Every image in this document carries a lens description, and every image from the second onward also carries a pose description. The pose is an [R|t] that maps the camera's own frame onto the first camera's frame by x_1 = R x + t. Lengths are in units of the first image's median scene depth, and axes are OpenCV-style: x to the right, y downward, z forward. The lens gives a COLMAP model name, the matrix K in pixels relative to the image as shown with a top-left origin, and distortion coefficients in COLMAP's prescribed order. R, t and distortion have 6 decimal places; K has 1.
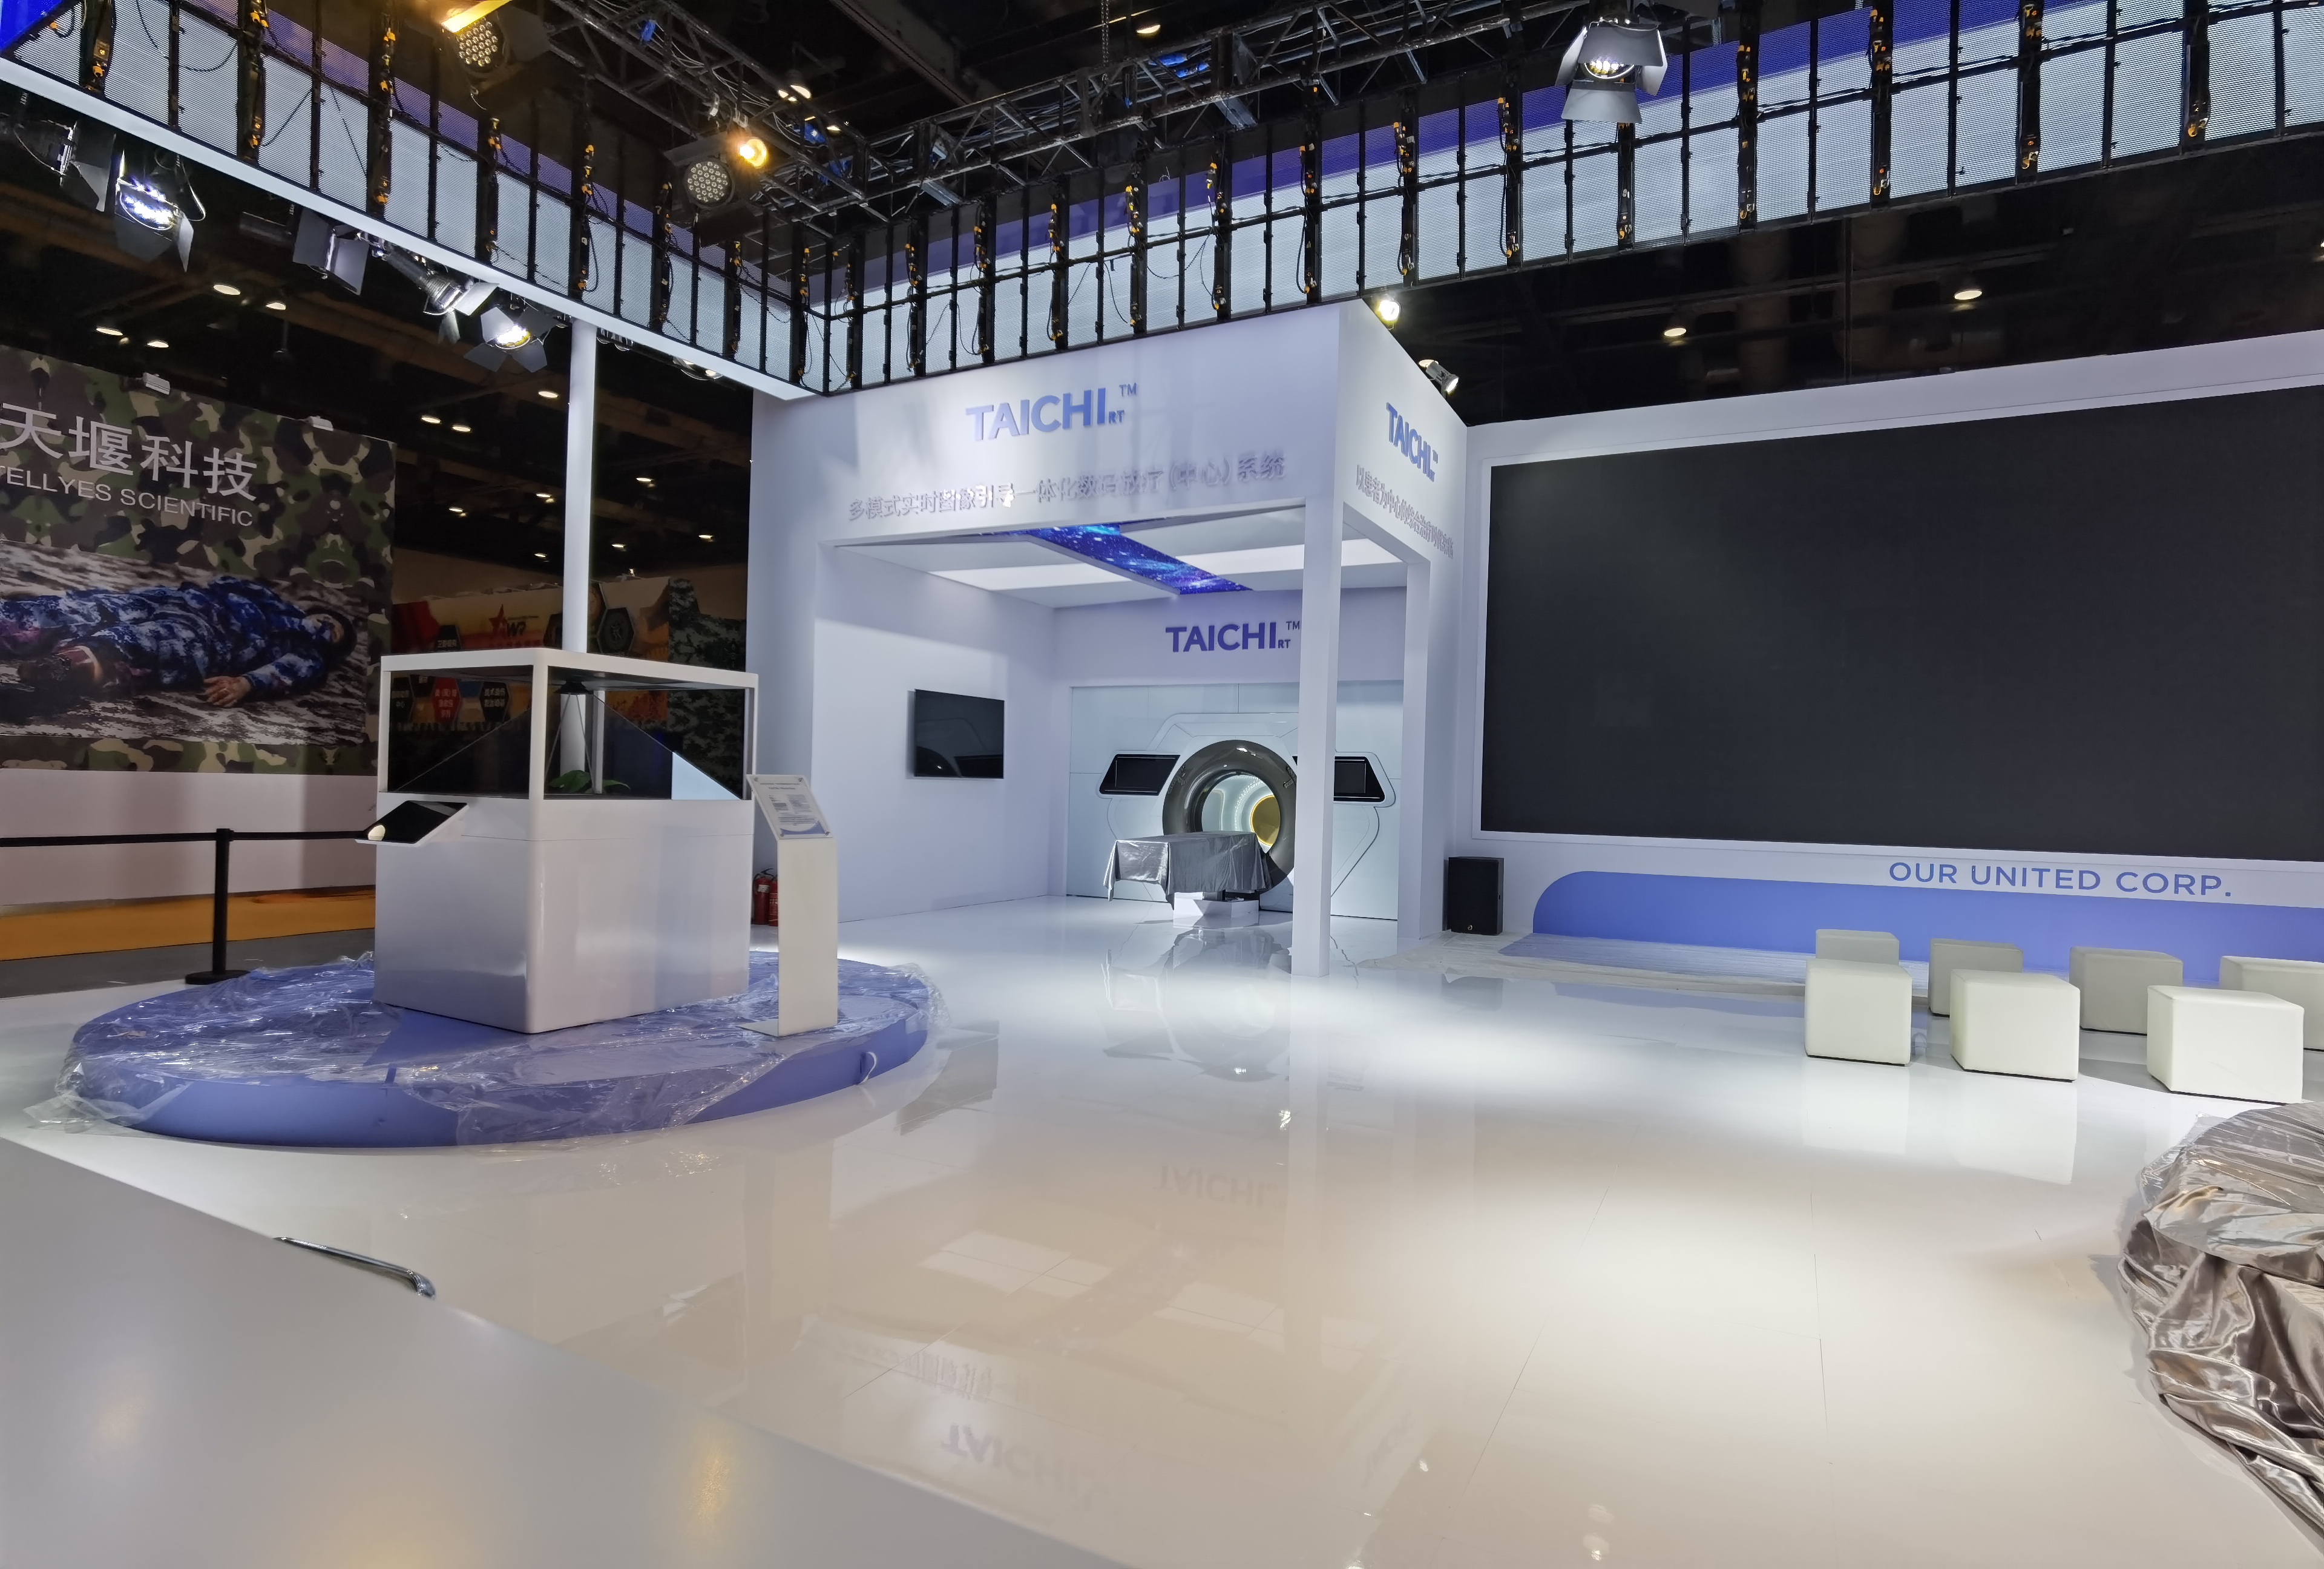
lens RADIAL K [[1196.2, 0, 1162.0], [0, 1196.2, 784.5], [0, 0, 1]] dist [-0.000026, 0.000046]
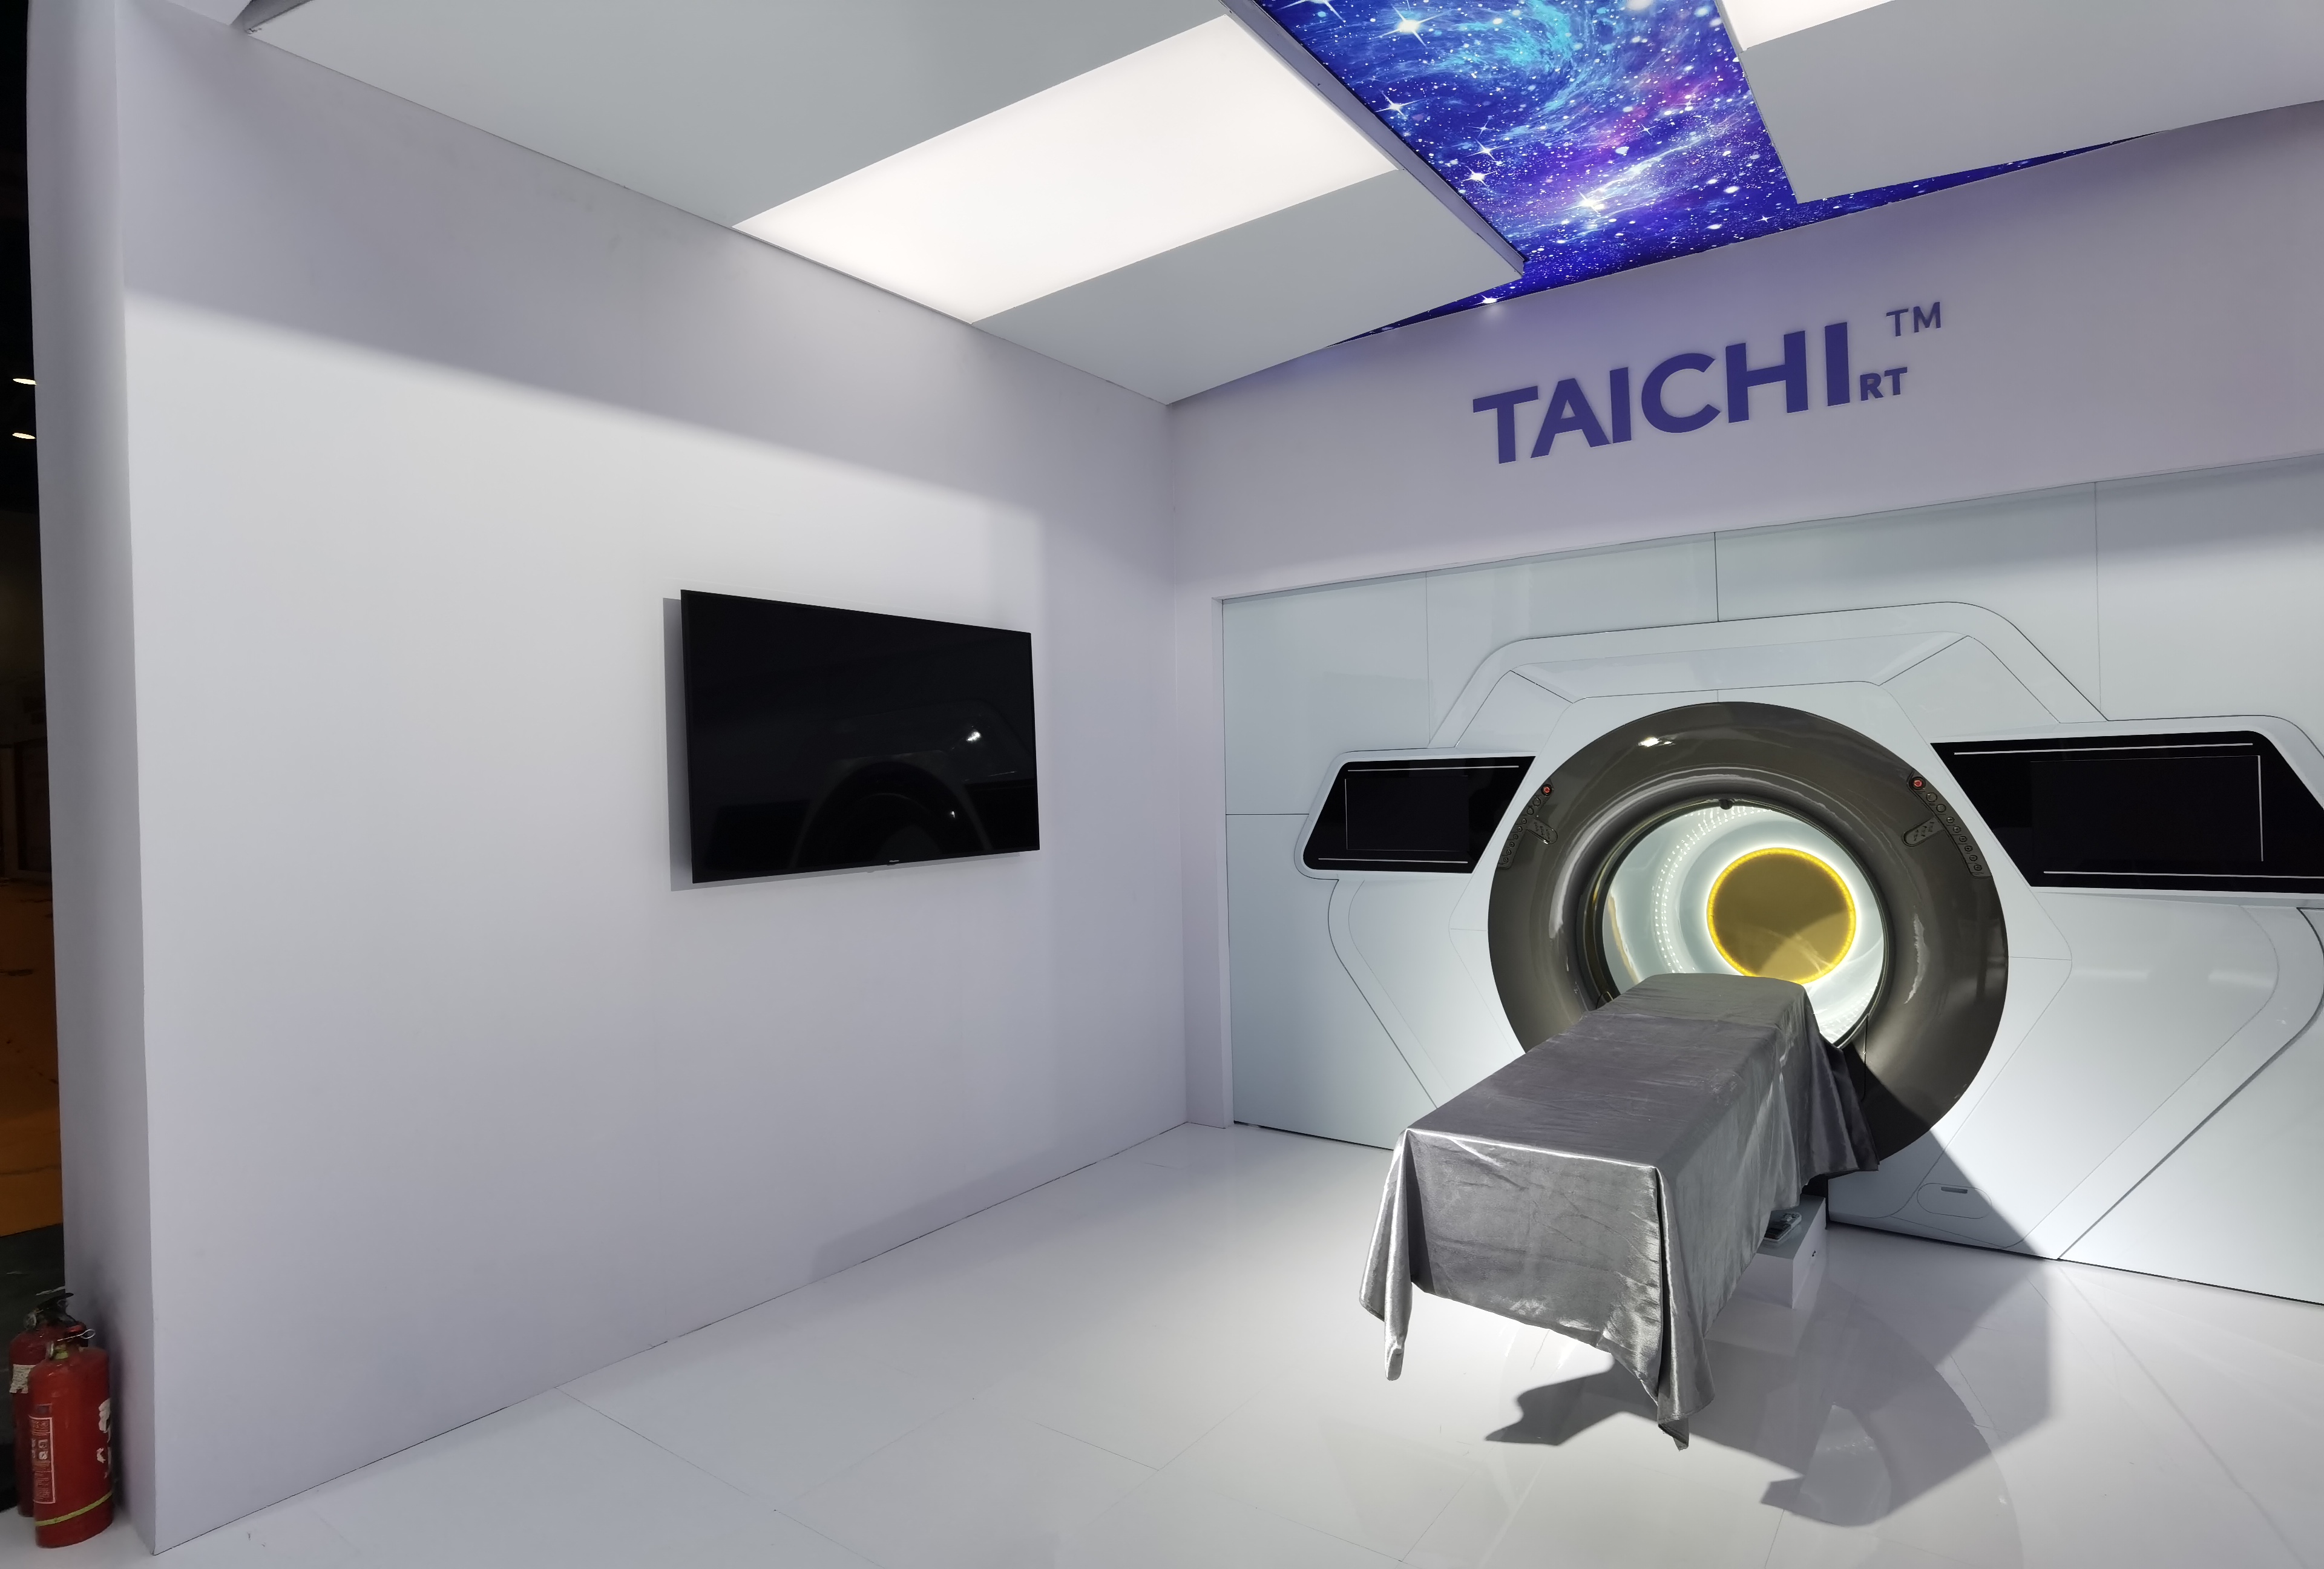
lens RADIAL K [[1196.2, 0, 1162.0], [0, 1196.2, 784.5], [0, 0, 1]] dist [-0.000026, 0.000046]
pose [[0.987899, -0.049534, -0.146974, -0.042098], [0.050253, 0.998736, 0.001179, -0.022691], [0.146730, -0.008551, 0.989140, 0.647991]]
